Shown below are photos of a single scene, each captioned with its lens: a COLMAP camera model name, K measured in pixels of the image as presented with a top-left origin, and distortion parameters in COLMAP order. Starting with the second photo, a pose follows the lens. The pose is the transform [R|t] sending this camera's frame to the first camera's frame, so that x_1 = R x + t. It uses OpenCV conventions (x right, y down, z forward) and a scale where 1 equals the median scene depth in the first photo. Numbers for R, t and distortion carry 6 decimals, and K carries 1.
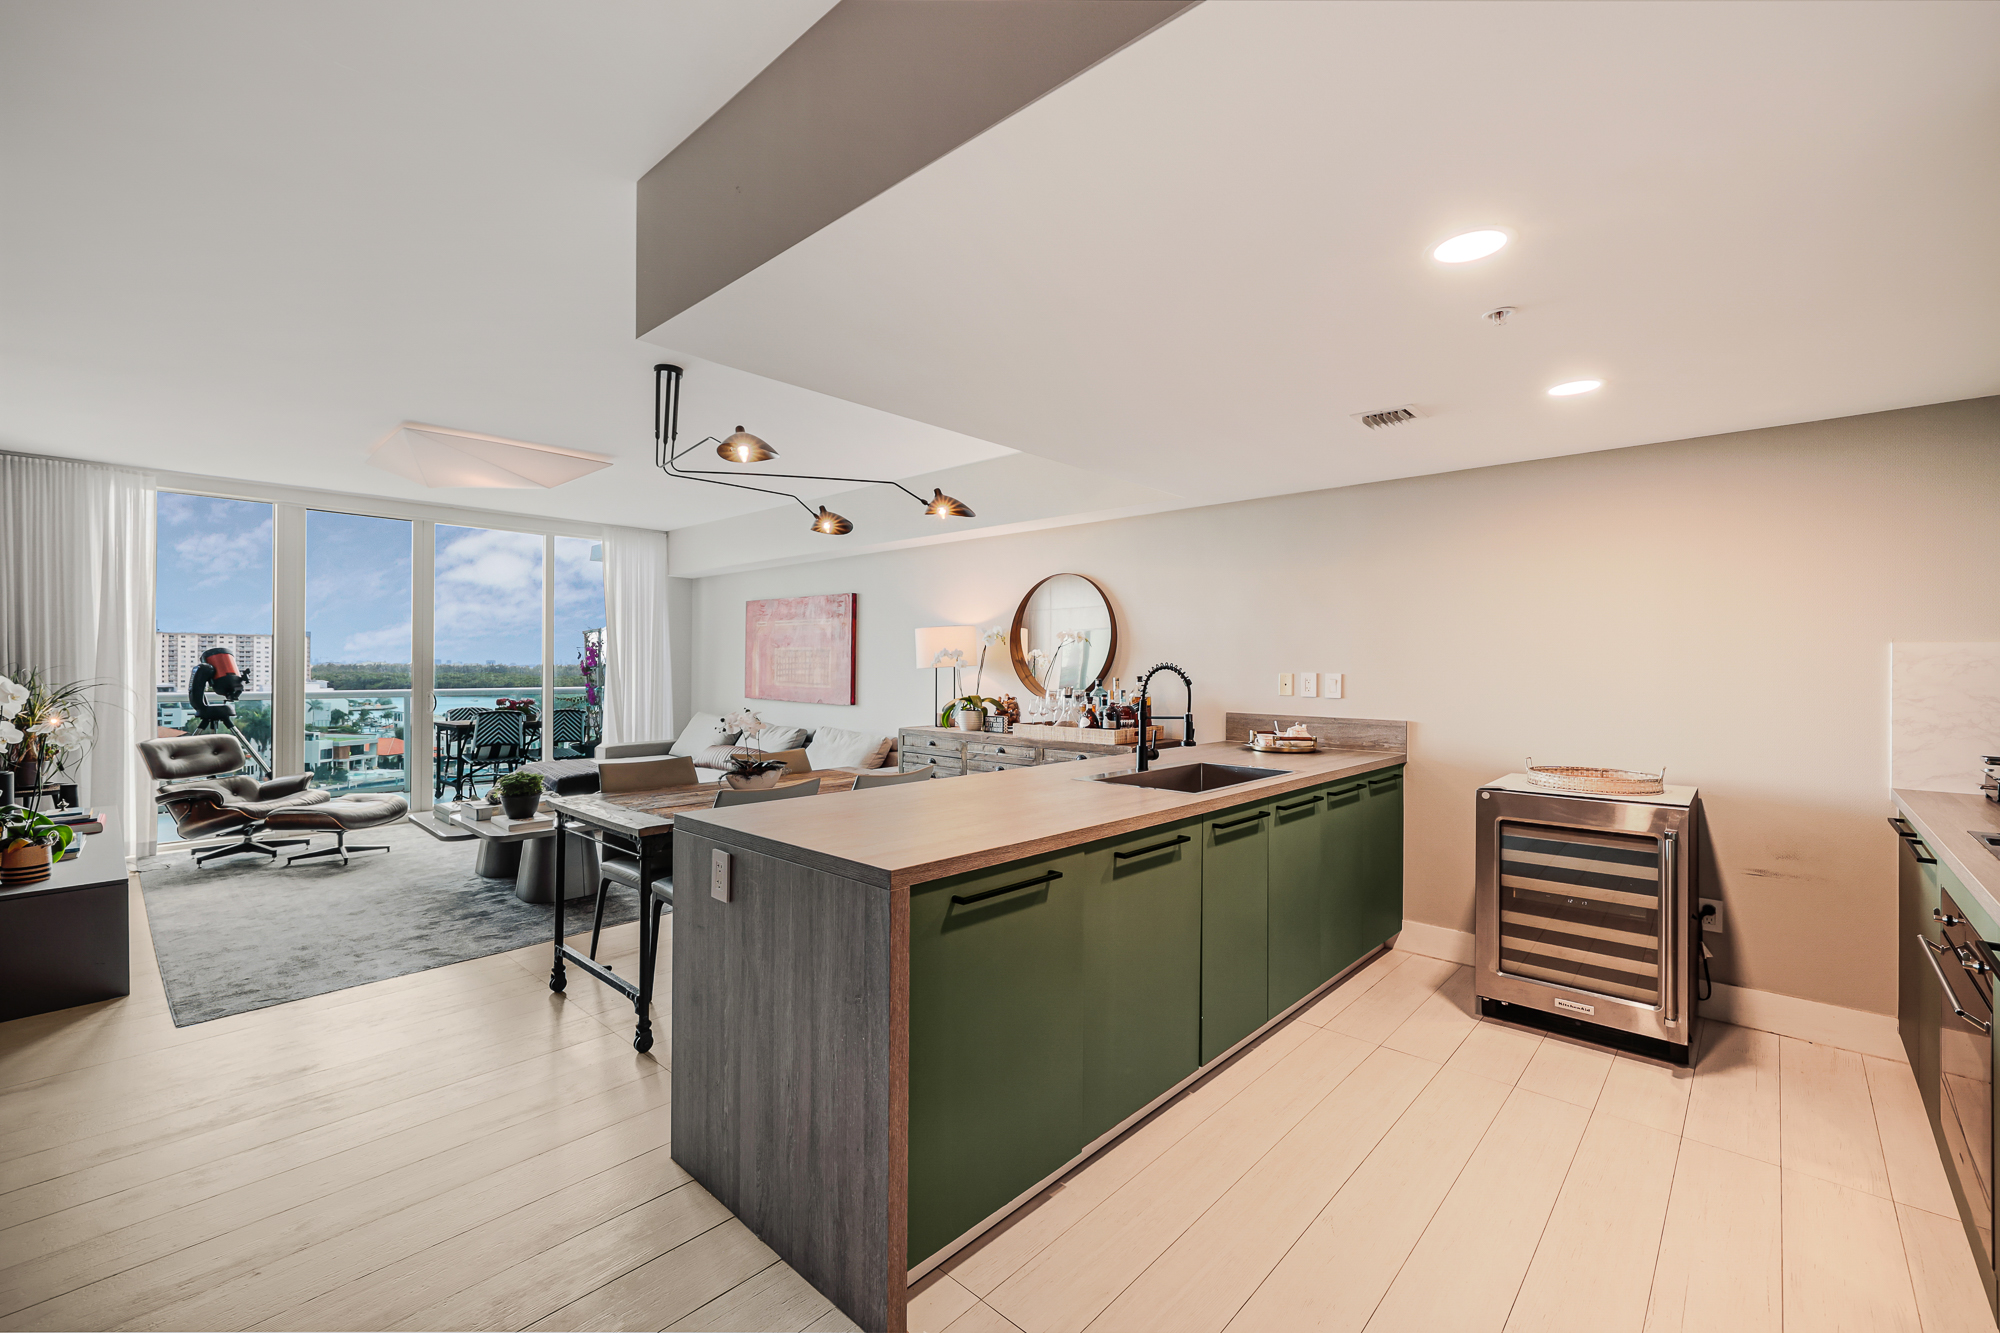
lens RADIAL K [[842.6, 0, 994.8], [0, 842.6, 660.5], [0, 0, 1]] dist [0.001006, 0.000129]
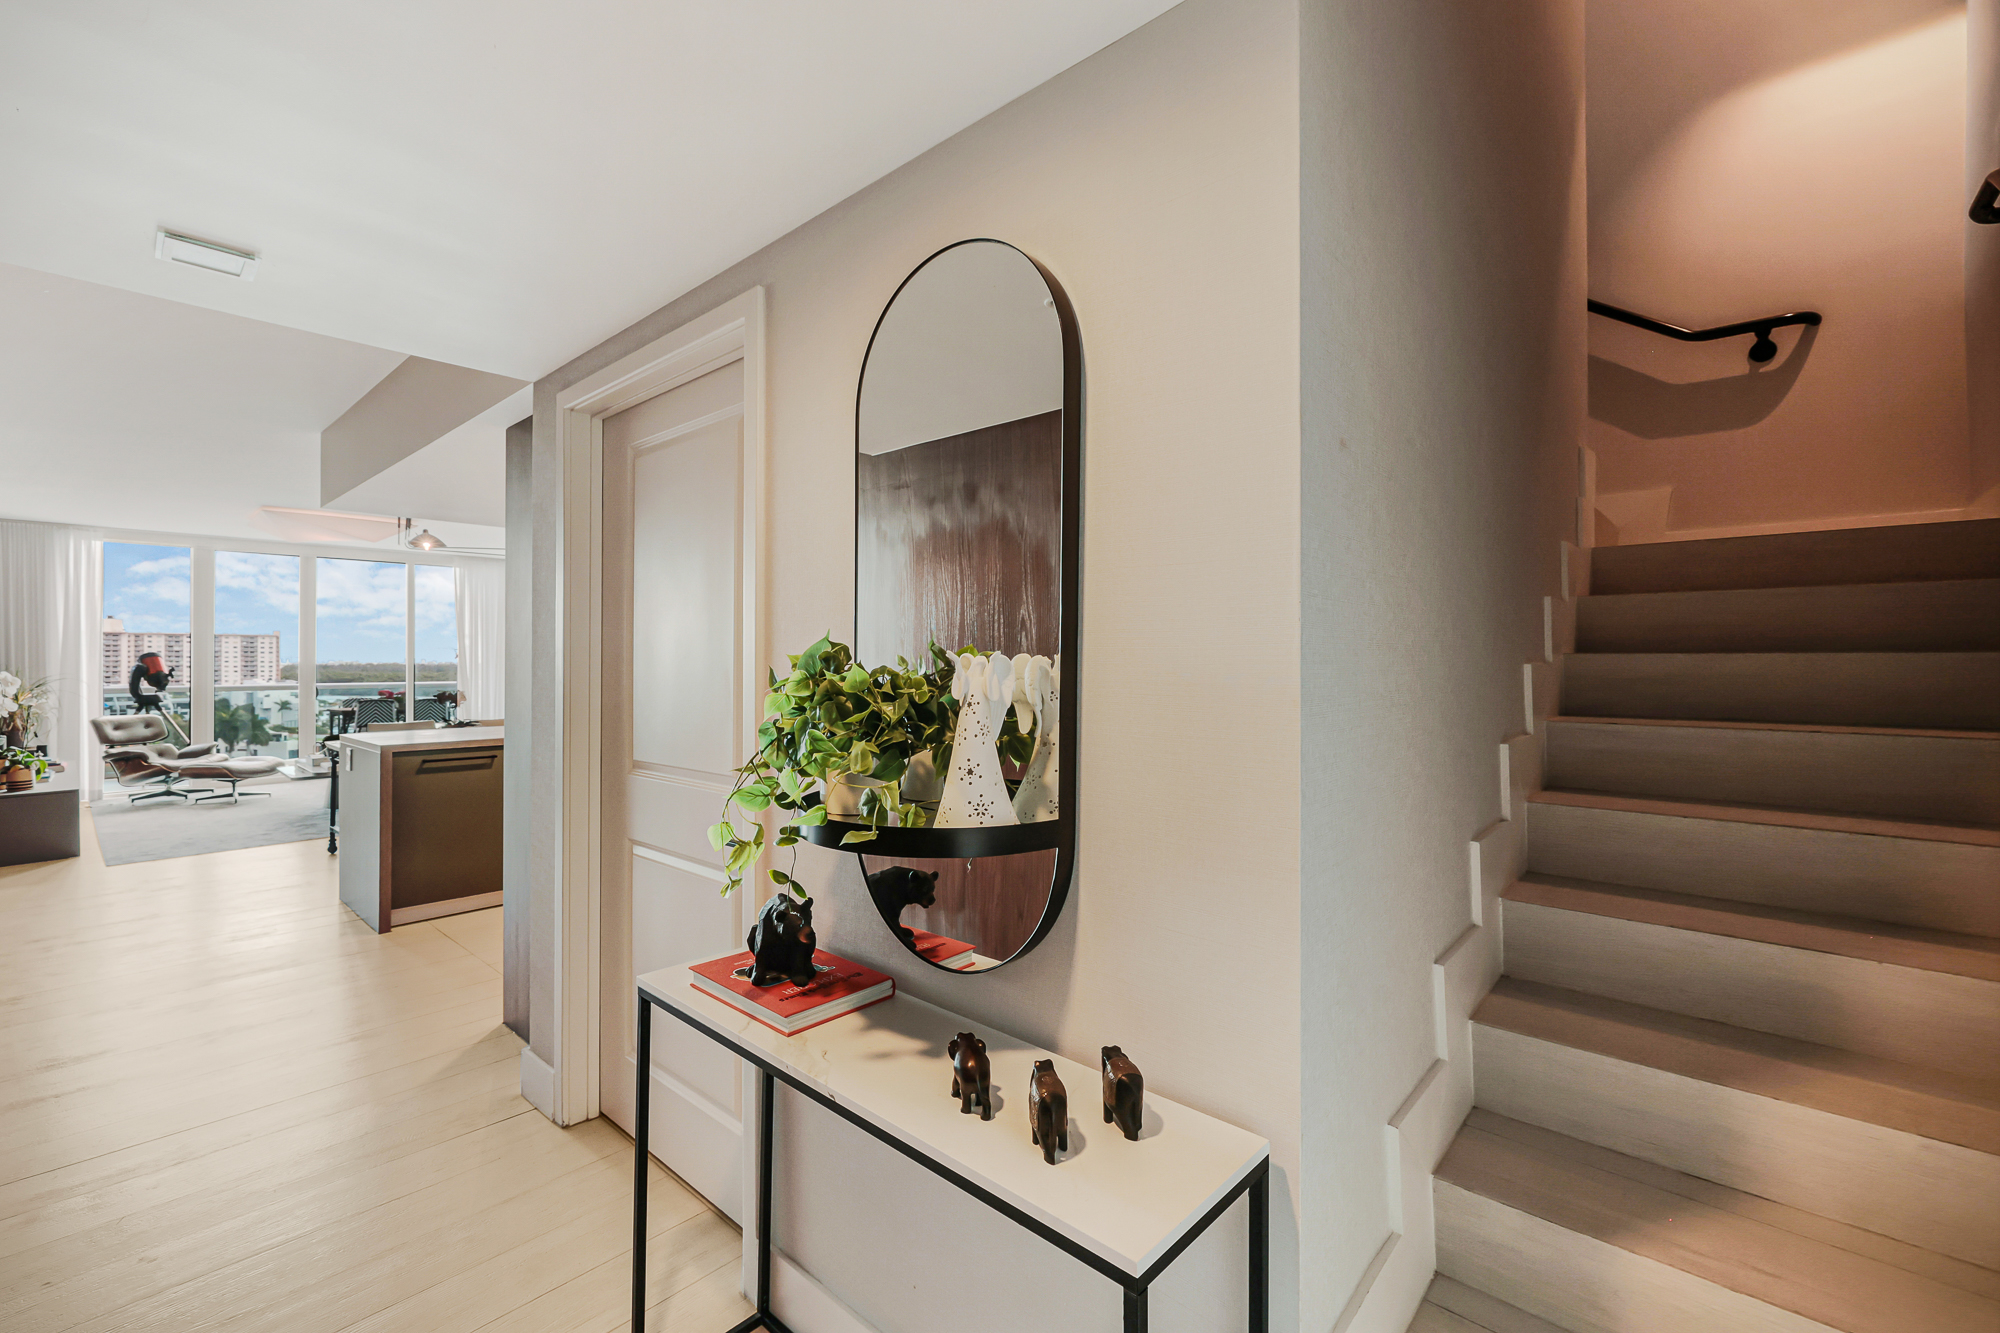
lens RADIAL K [[853.6, 0, 993.1], [0, 853.6, 653.7], [0, 0, 1]] dist [-0.000575, -0.000013]
pose [[0.999902, -0.005089, 0.013074, 0.478083], [0.005137, 0.999980, -0.003596, -0.001066], [-0.013055, 0.003663, 0.999908, -0.448863]]
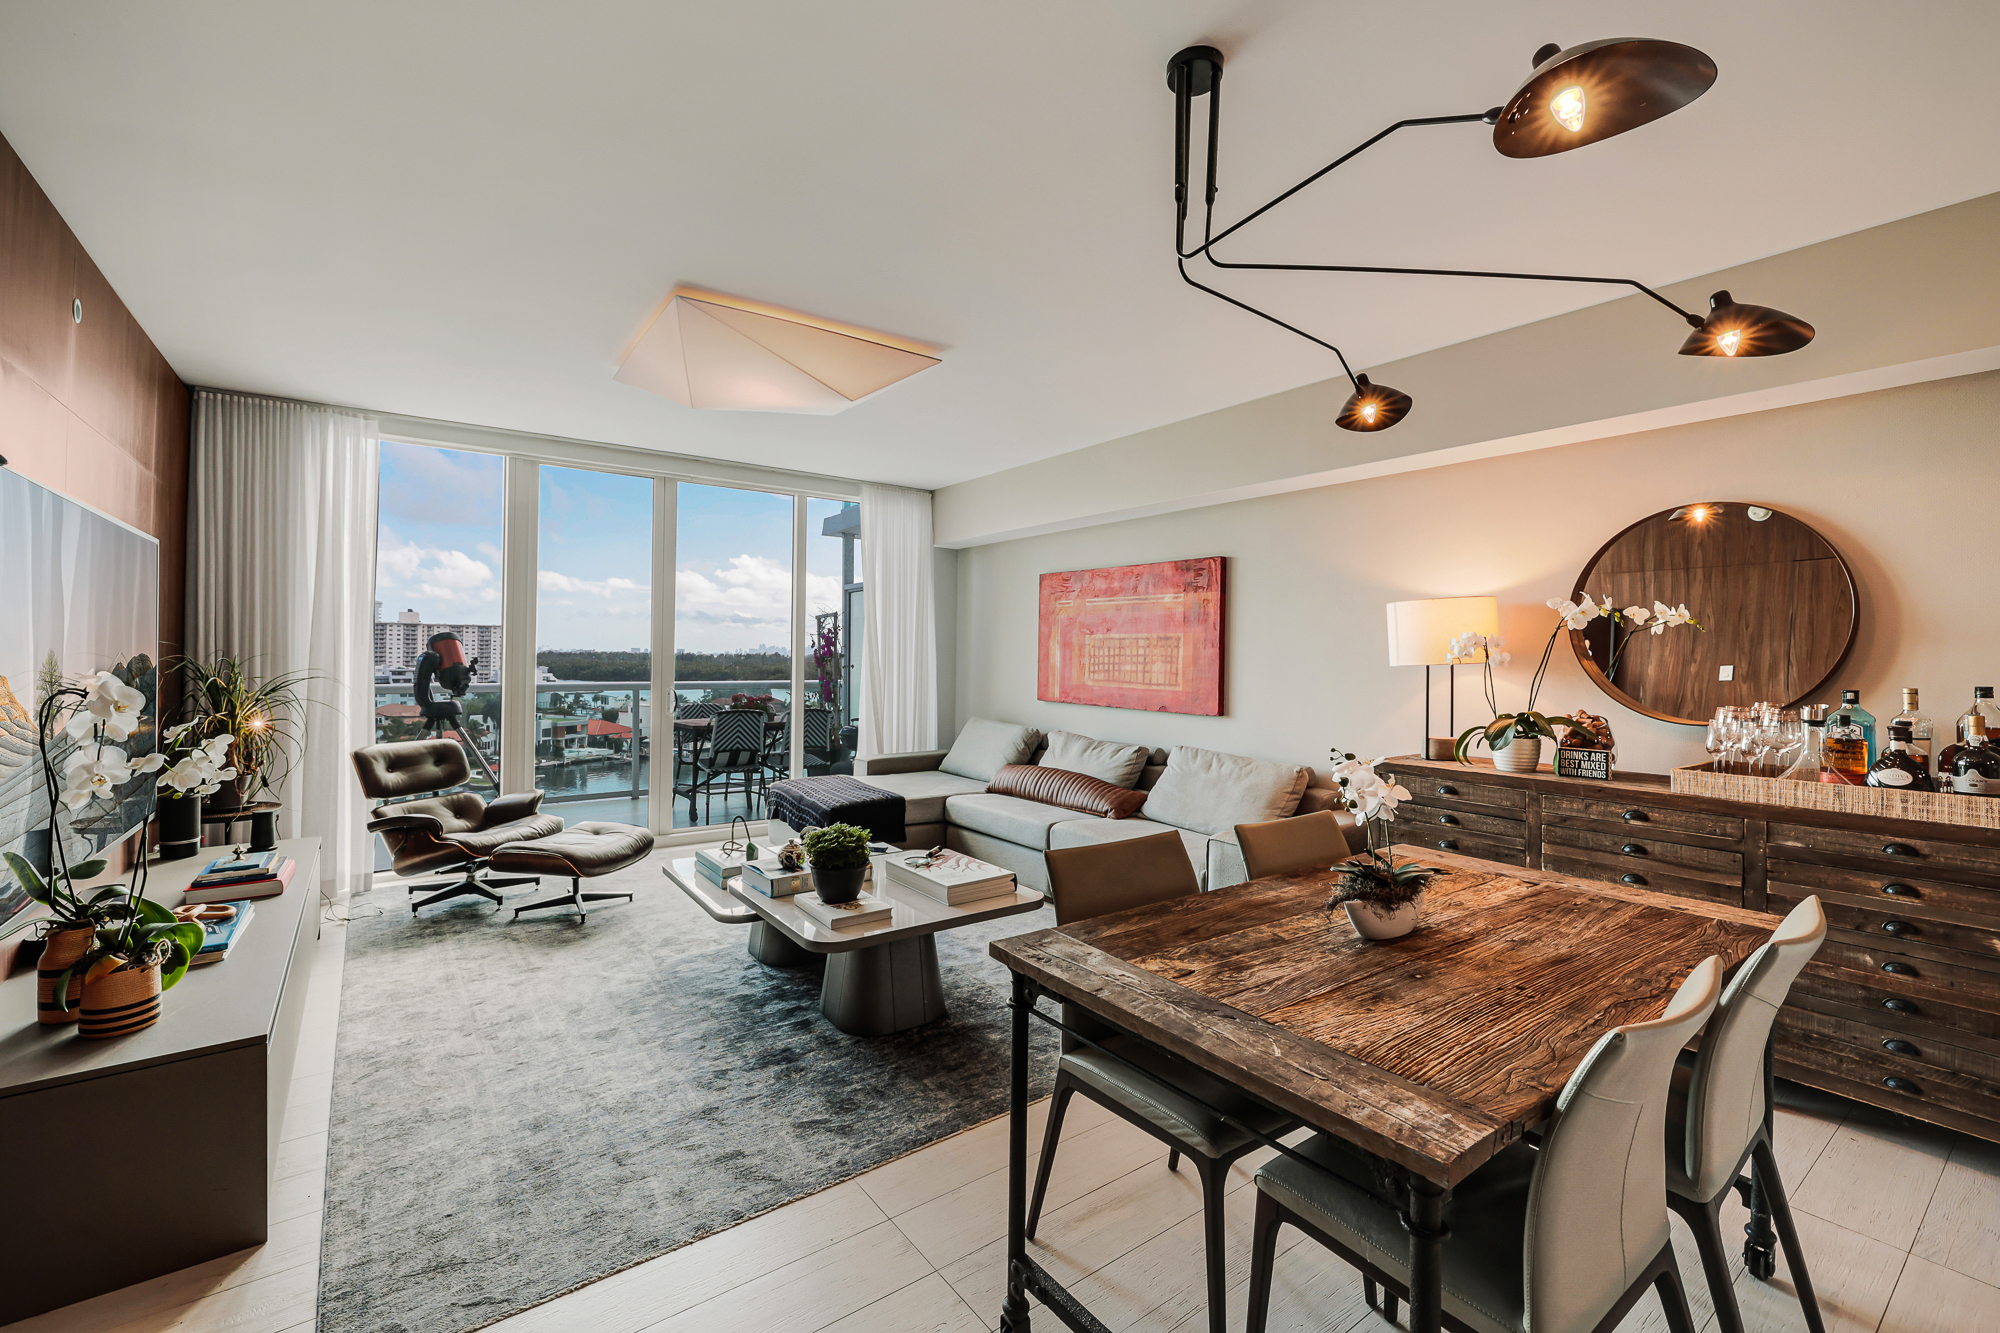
lens RADIAL K [[848.4, 0, 989.0], [0, 848.4, 643.6], [0, 0, 1]] dist [-0.001509, -0.000447]
pose [[0.981932, 0.003644, -0.189201, -0.262065], [-0.005414, 0.999946, -0.008842, -0.000096], [0.189158, 0.009706, 0.981899, 0.312283]]
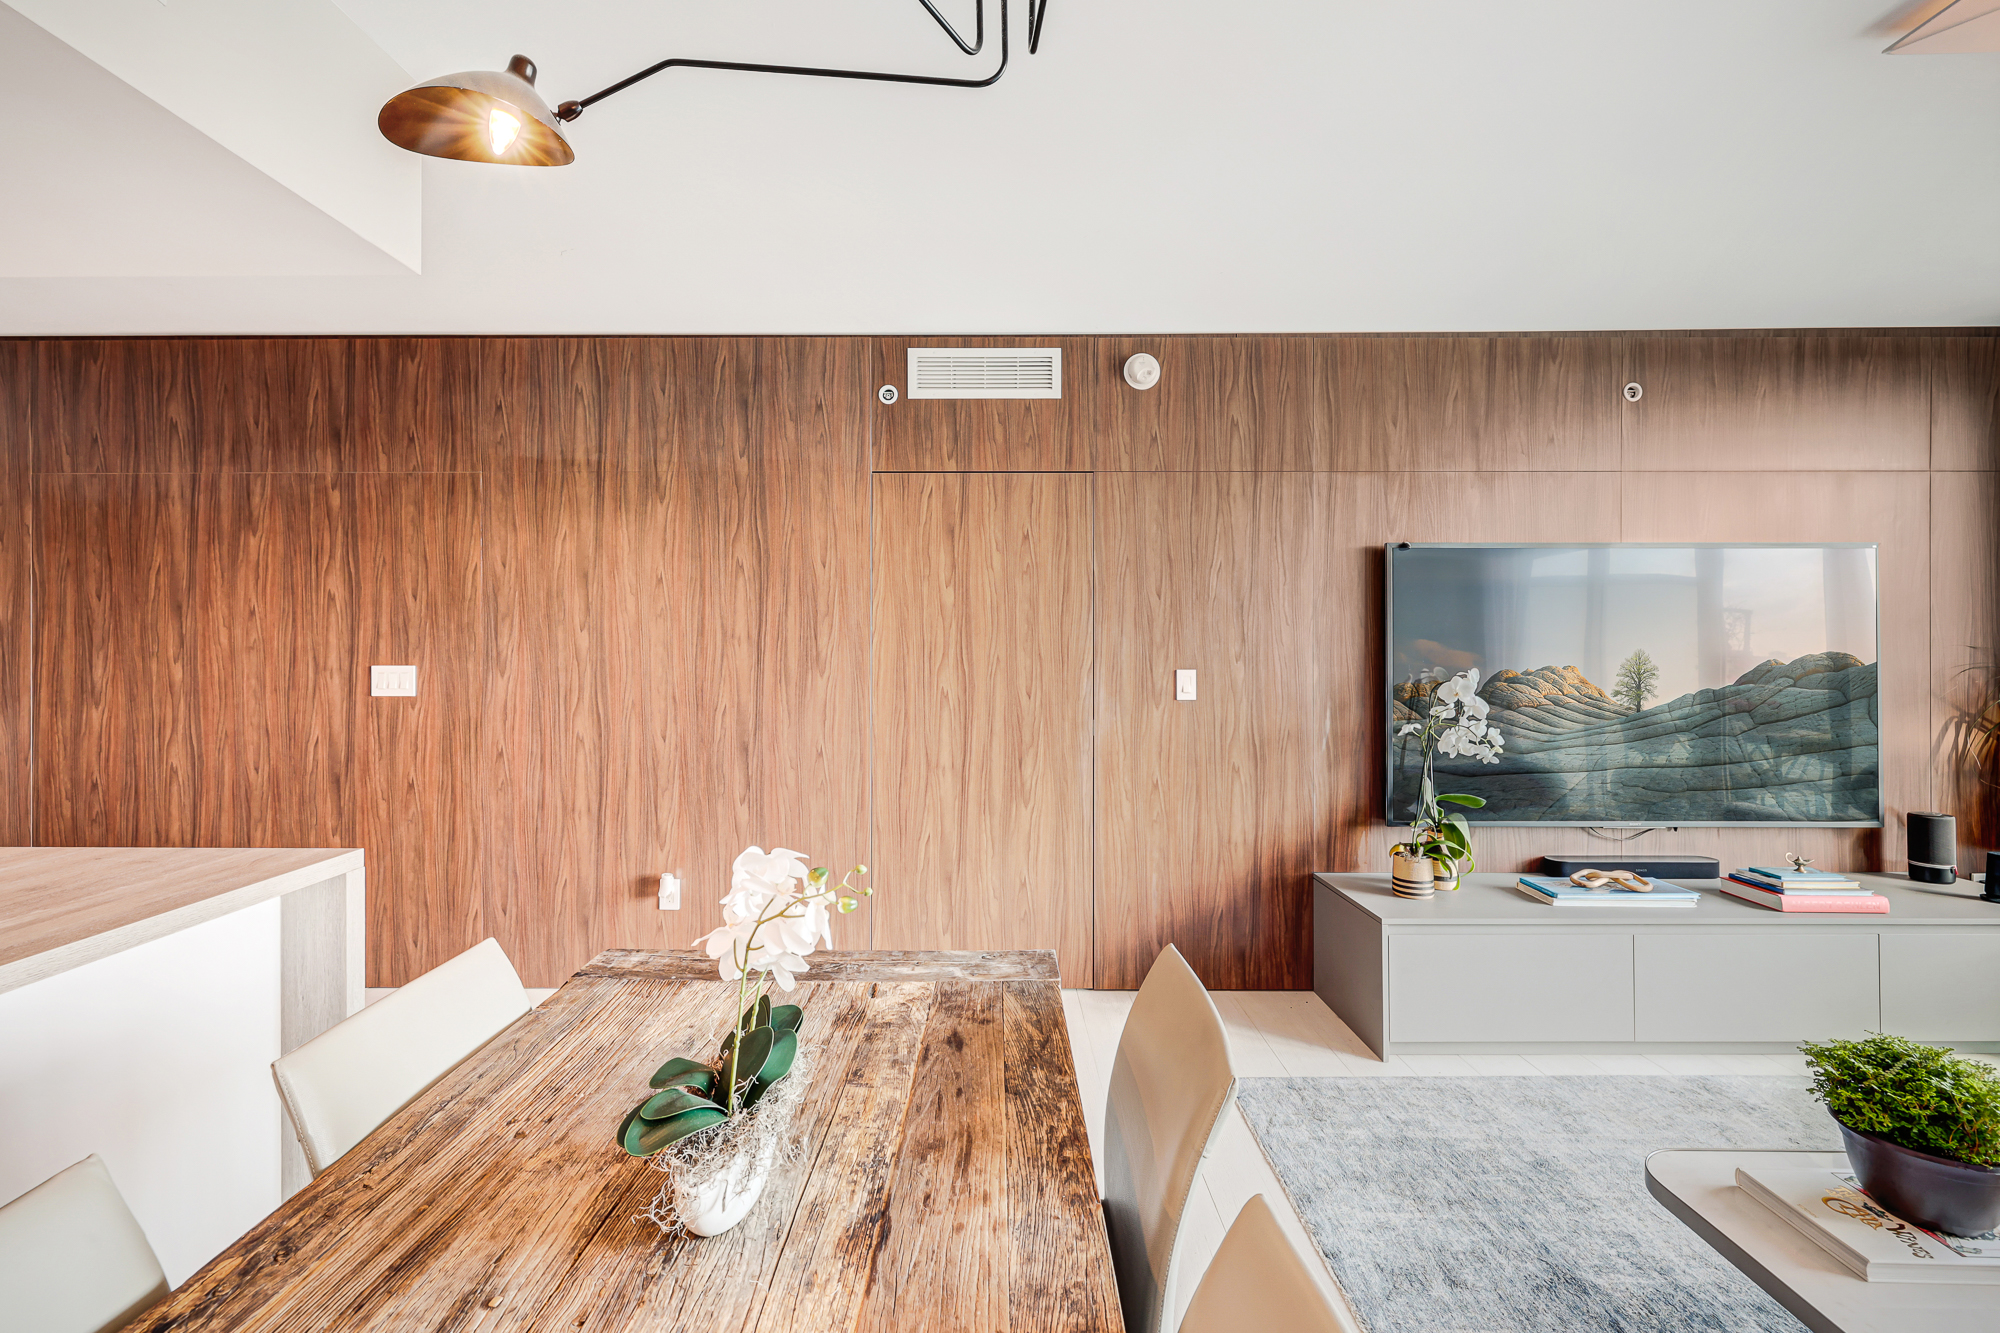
lens RADIAL K [[842.6, 0, 994.8], [0, 842.6, 660.5], [0, 0, 1]] dist [0.001006, 0.000129]
pose [[-0.731396, 0.001833, -0.681950, -0.111137], [-0.001404, 0.999990, 0.004194, -0.001437], [0.681951, 0.004025, -0.731387, 0.774276]]
